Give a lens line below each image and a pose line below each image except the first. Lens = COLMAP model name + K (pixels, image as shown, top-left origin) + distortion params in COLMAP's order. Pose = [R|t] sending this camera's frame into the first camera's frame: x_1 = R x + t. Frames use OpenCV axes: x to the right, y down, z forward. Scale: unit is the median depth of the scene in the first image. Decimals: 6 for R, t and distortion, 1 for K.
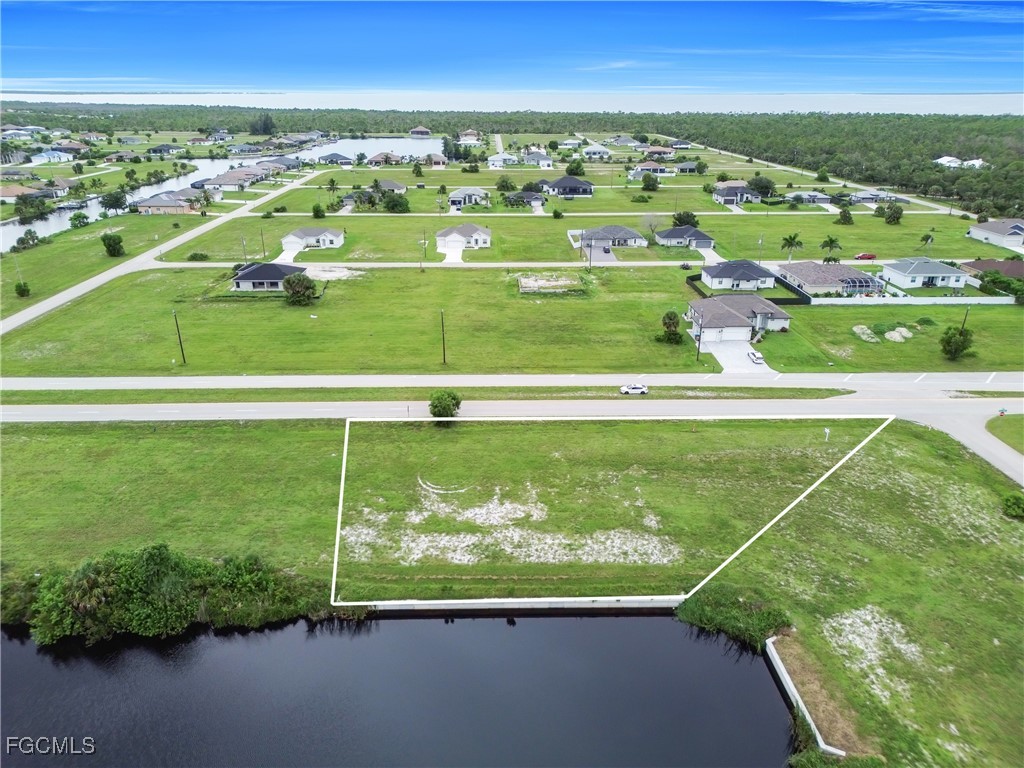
lens RADIAL K [[712.7, 0, 510.6], [0, 712.7, 390.1], [0, 0, 1]] dist [0.071105, -0.077968]
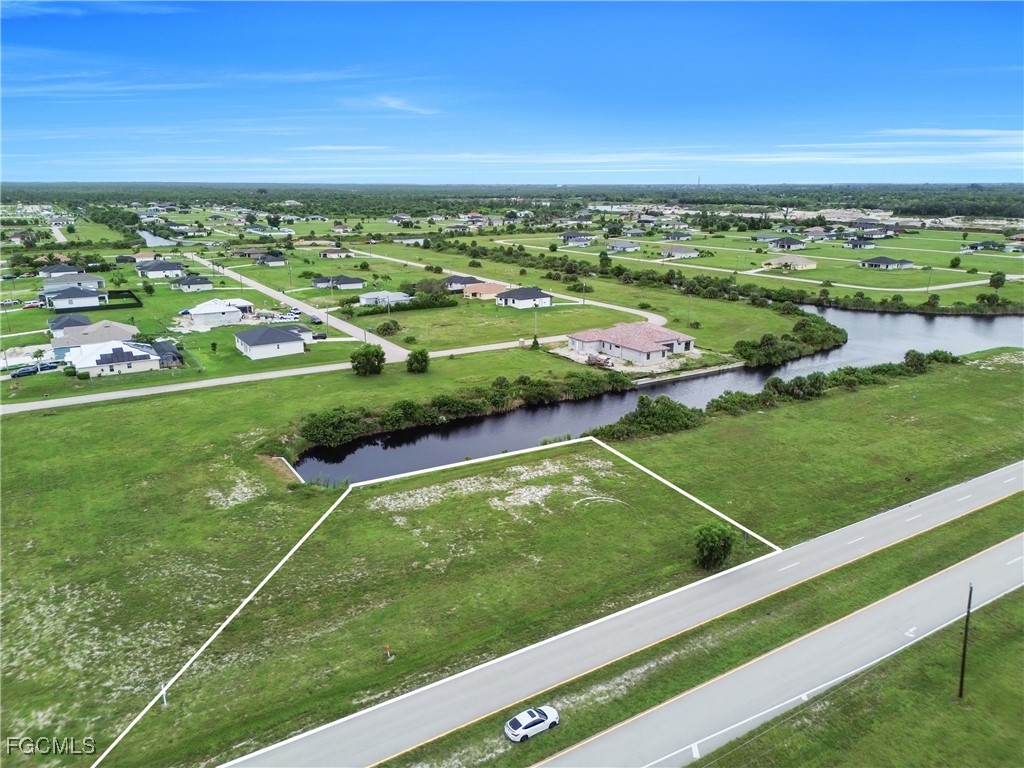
lens RADIAL K [[712.7, 0, 510.6], [0, 712.7, 390.1], [0, 0, 1]] dist [0.071105, -0.077968]
pose [[-0.865257, 0.136782, -0.482308, 0.345581], [-0.194990, 0.794487, 0.575126, -0.399761], [0.461854, 0.591677, -0.660764, 1.057338]]
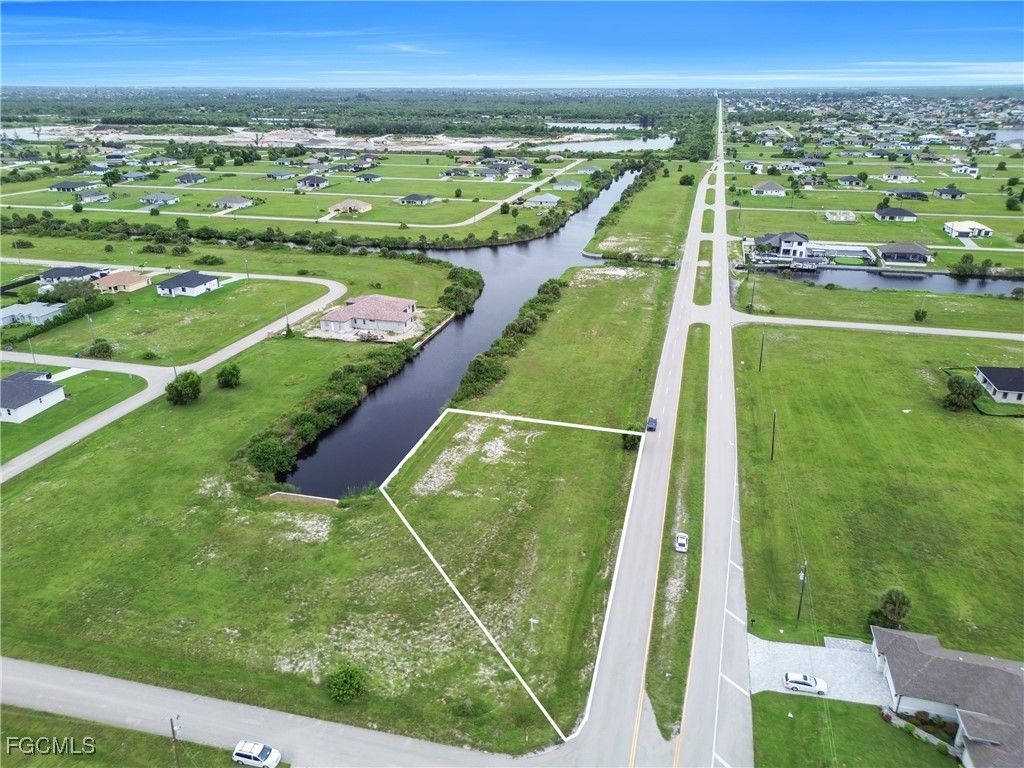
lens RADIAL K [[712.7, 0, 510.6], [0, 712.7, 390.1], [0, 0, 1]] dist [0.071105, -0.077968]
pose [[-0.279275, 0.373297, -0.884678, 0.885719], [-0.368699, 0.809020, 0.457763, -0.453406], [0.886604, 0.454022, -0.088305, 0.714231]]
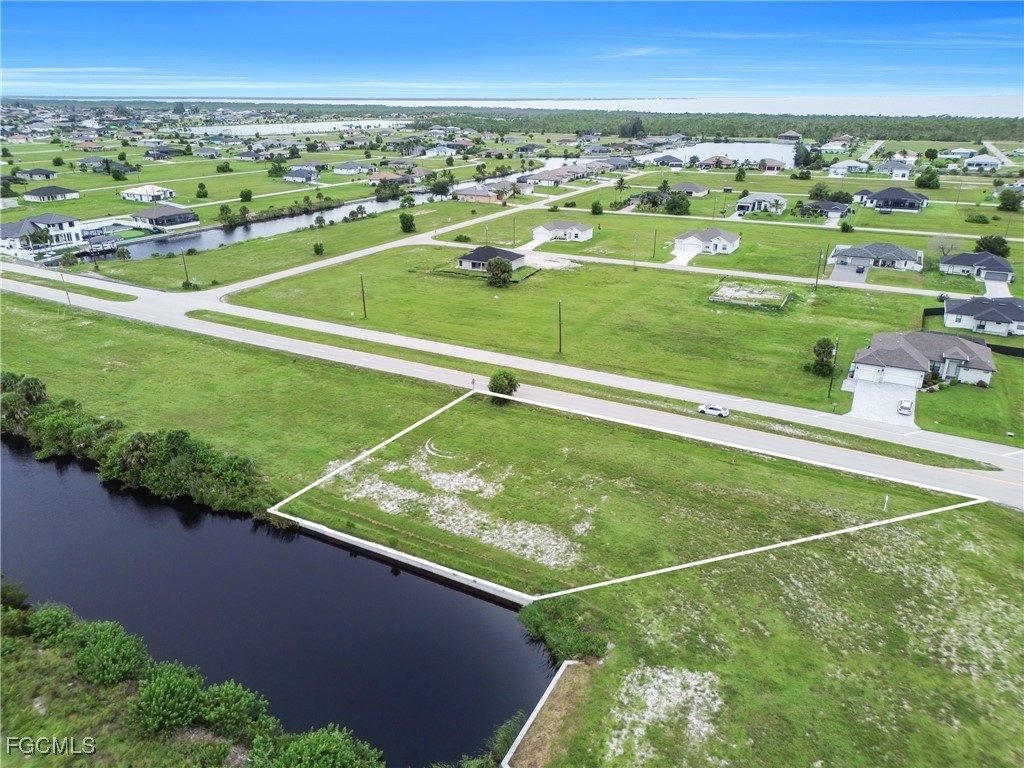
lens RADIAL K [[712.7, 0, 510.6], [0, 712.7, 390.1], [0, 0, 1]] dist [0.071105, -0.077968]
pose [[0.868416, 0.186065, -0.459600, 0.327876], [-0.188763, 0.981185, 0.040556, -0.012819], [0.458499, 0.051536, 0.887199, 0.056753]]
